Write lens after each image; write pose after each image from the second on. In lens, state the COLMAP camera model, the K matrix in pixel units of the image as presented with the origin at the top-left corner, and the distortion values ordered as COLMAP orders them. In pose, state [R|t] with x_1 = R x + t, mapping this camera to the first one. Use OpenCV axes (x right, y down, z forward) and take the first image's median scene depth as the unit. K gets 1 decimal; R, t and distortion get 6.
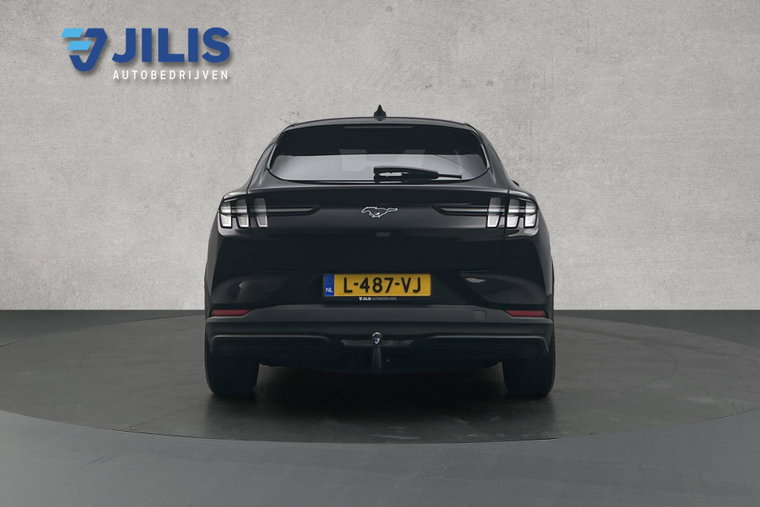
lens RADIAL K [[594.5, 0, 380.7], [0, 594.5, 253.6], [0, 0, 1]] dist [-0.005463, 0.008034]
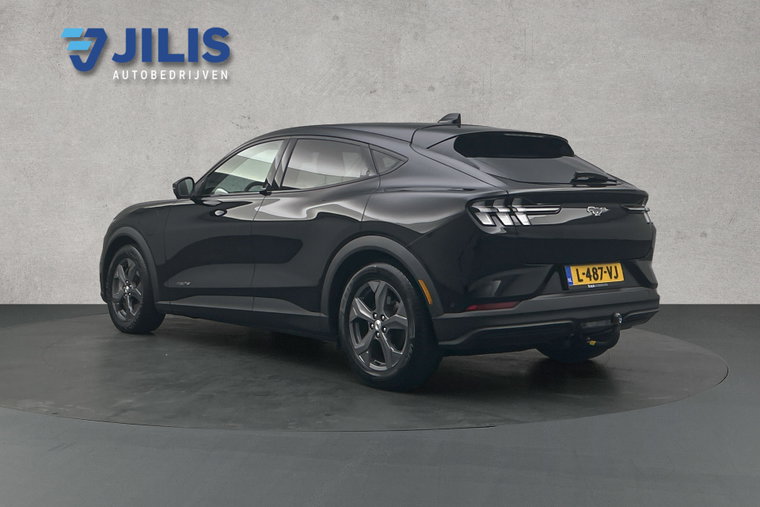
lens RADIAL K [[594.5, 0, 380.2], [0, 594.5, 253.5], [0, 0, 1]] dist [-0.005463, 0.008034]
pose [[1.000000, 0.000086, -0.000738, 0.094210], [-0.000086, 1.000000, -0.000032, 0.005148], [0.000738, 0.000032, 1.000000, -0.051589]]
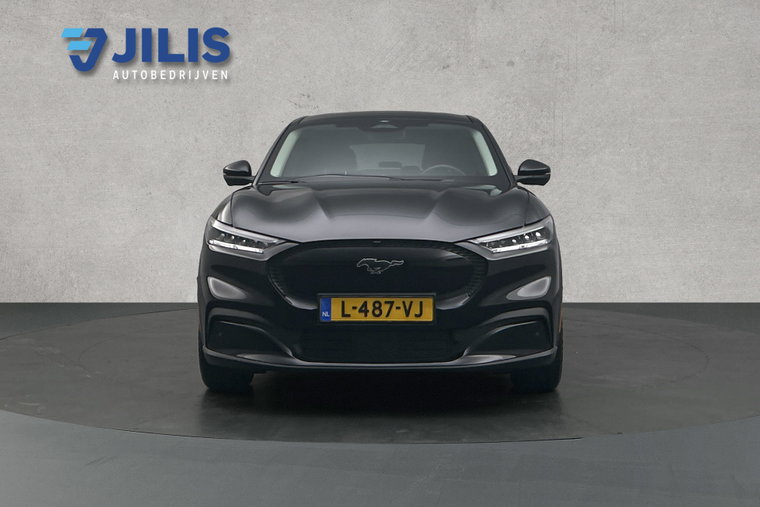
lens RADIAL K [[594.5, 0, 380.7], [0, 594.5, 253.4], [0, 0, 1]] dist [-0.005463, 0.008034]
pose [[1.000000, 0.000120, -0.000050, -0.023717], [-0.000120, 1.000000, -0.000215, 0.016453], [0.000050, 0.000215, 1.000000, 0.051878]]
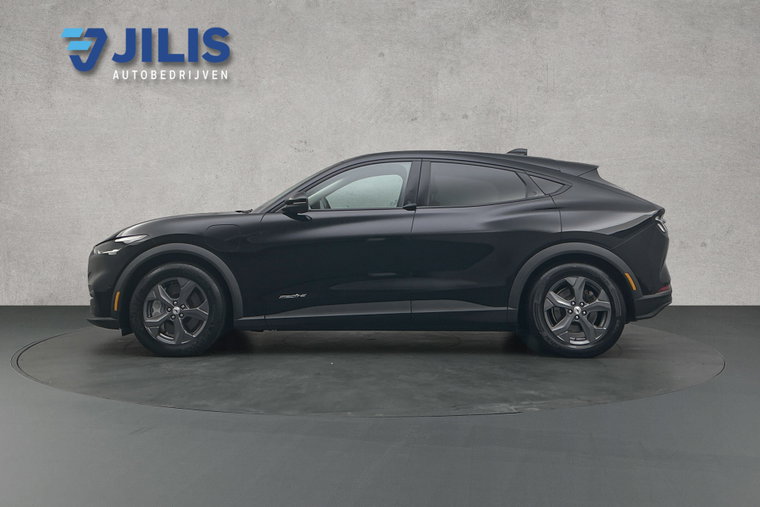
lens RADIAL K [[594.5, 0, 379.8], [0, 594.5, 253.7], [0, 0, 1]] dist [-0.005463, 0.008034]
pose [[0.999999, 0.000100, -0.001468, 0.013114], [-0.000100, 1.000000, 0.000270, -0.010256], [0.001468, -0.000270, 0.999999, -0.201639]]
